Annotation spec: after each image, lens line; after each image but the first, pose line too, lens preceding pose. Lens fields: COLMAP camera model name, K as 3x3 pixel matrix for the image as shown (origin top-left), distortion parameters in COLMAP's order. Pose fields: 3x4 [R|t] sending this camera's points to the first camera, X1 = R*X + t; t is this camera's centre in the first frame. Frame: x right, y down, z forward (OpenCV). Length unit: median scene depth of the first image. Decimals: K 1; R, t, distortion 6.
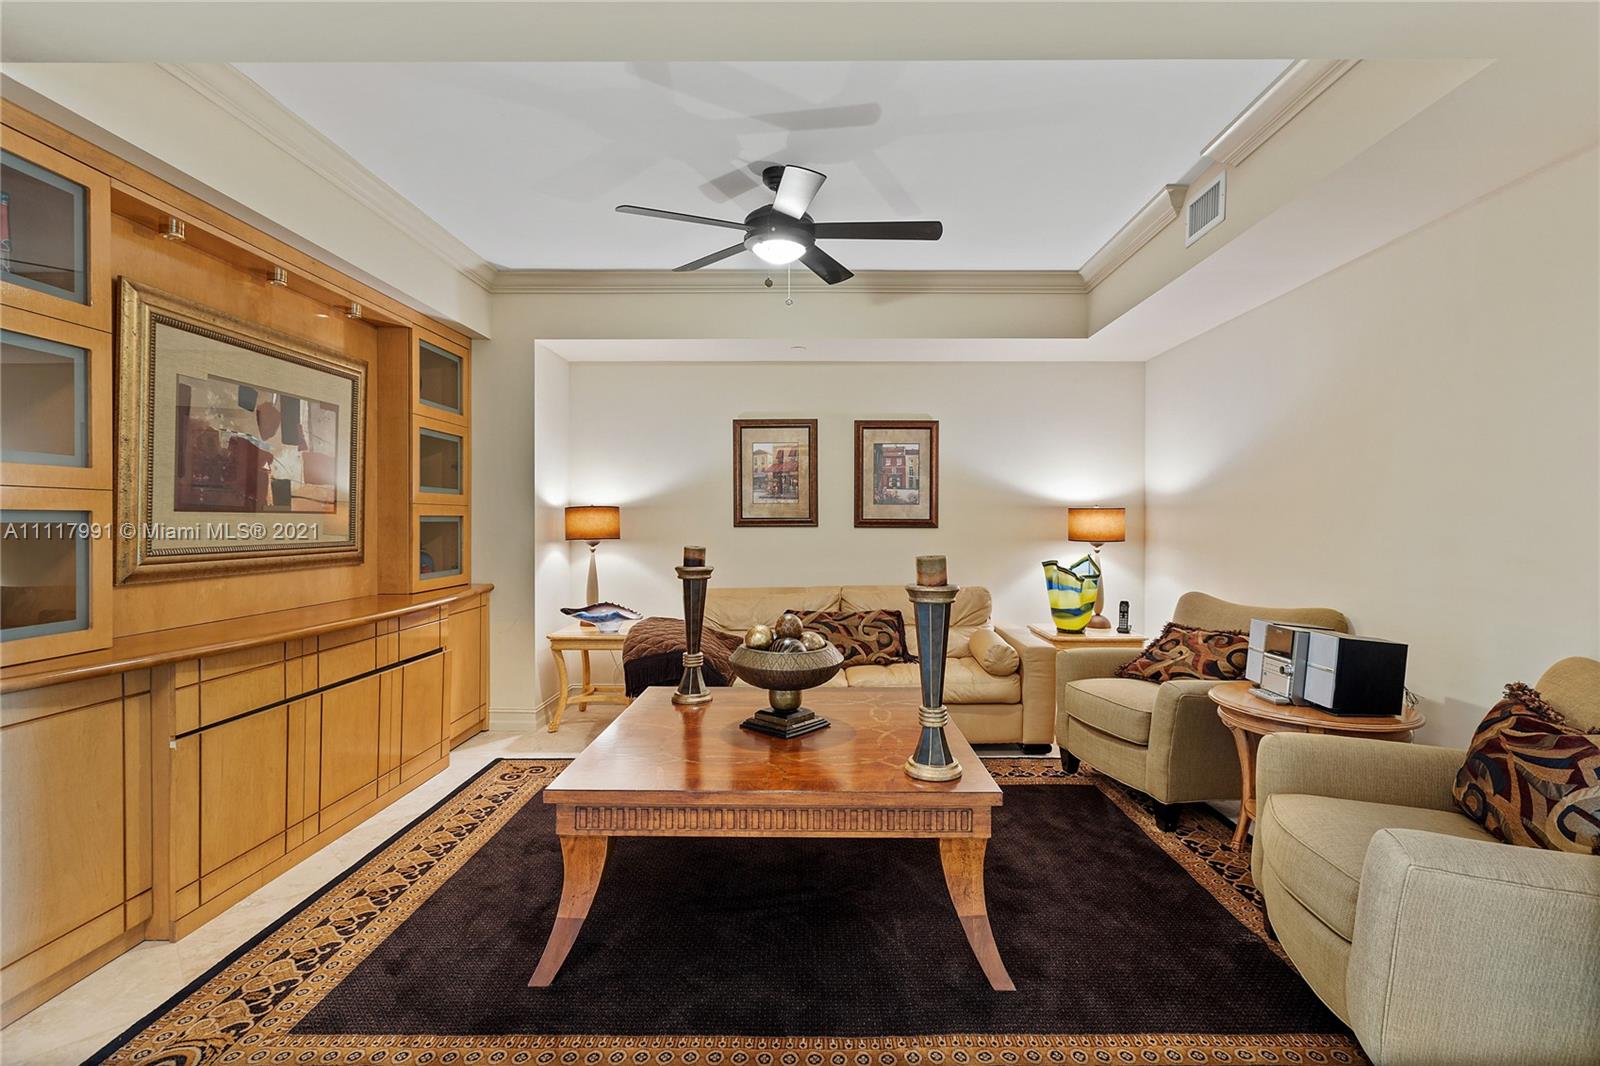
lens RADIAL K [[720.0, 0, 797.8], [0, 720.0, 527.4], [0, 0, 1]] dist [0.003439, -0.000373]
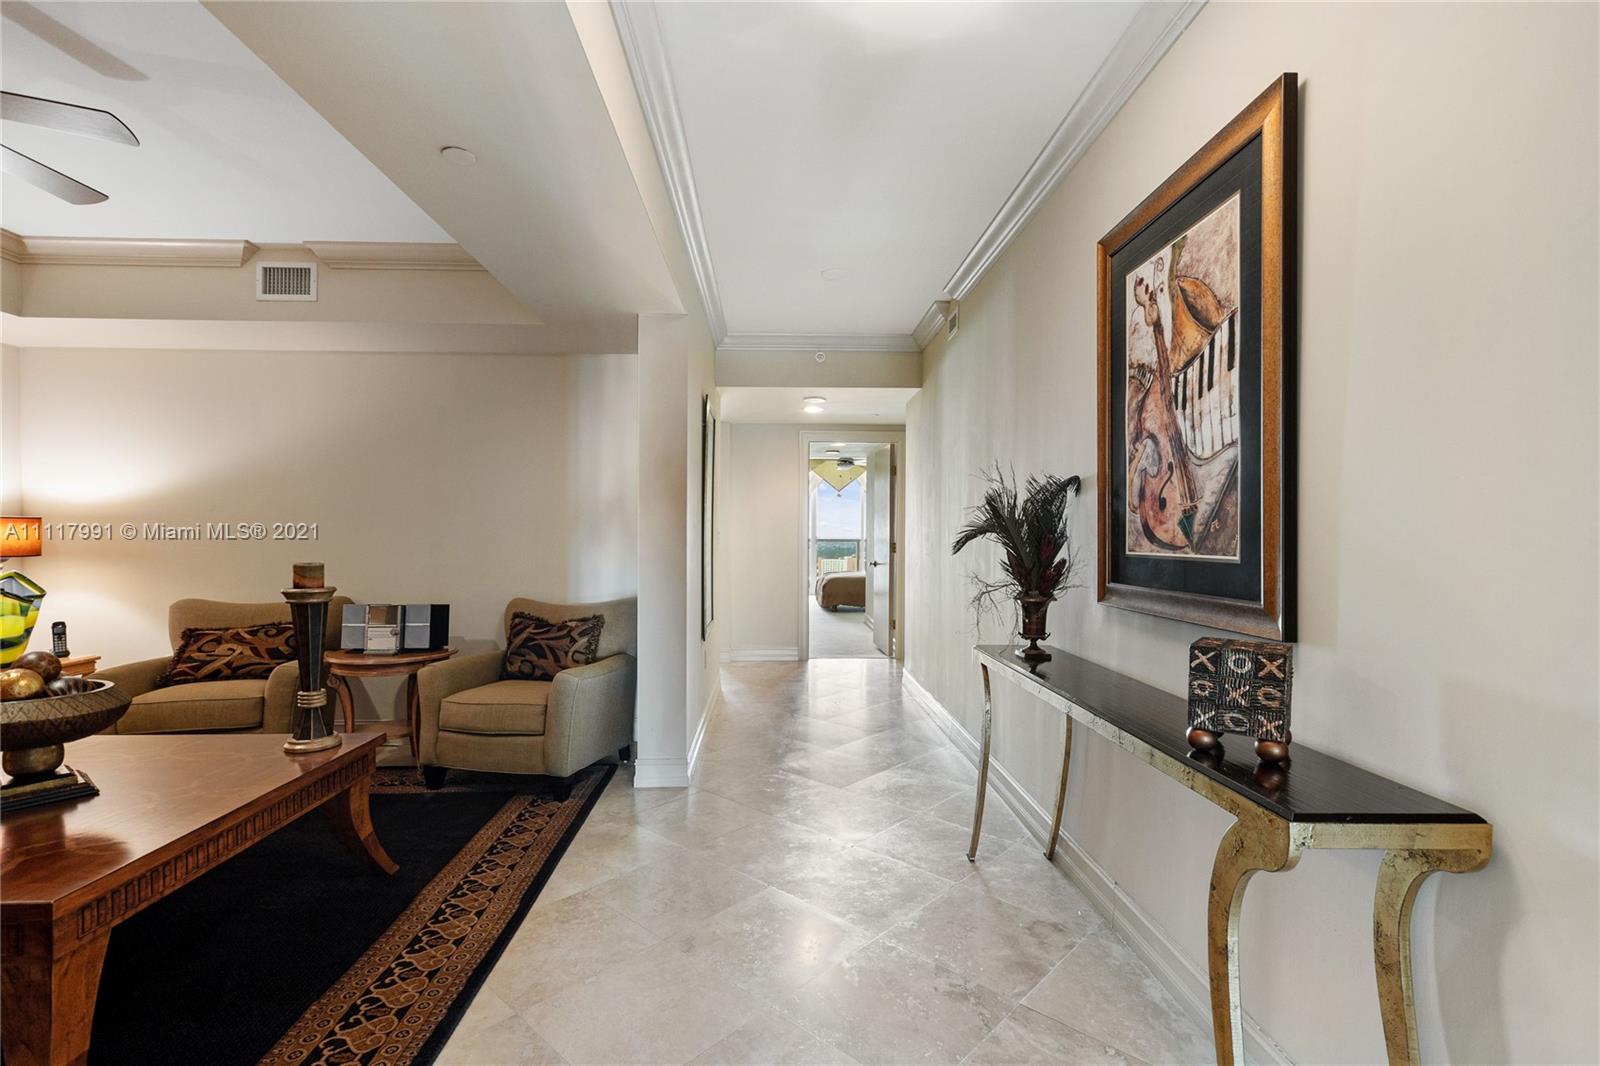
lens RADIAL K [[720.0, 0, 797.8], [0, 720.0, 527.4], [0, 0, 1]] dist [0.003439, -0.000373]
pose [[-0.028571, 0.004532, 0.999581, -1.061152], [0.006448, 0.999970, -0.004349, -0.010390], [-0.999571, 0.006321, -0.028599, 0.245967]]
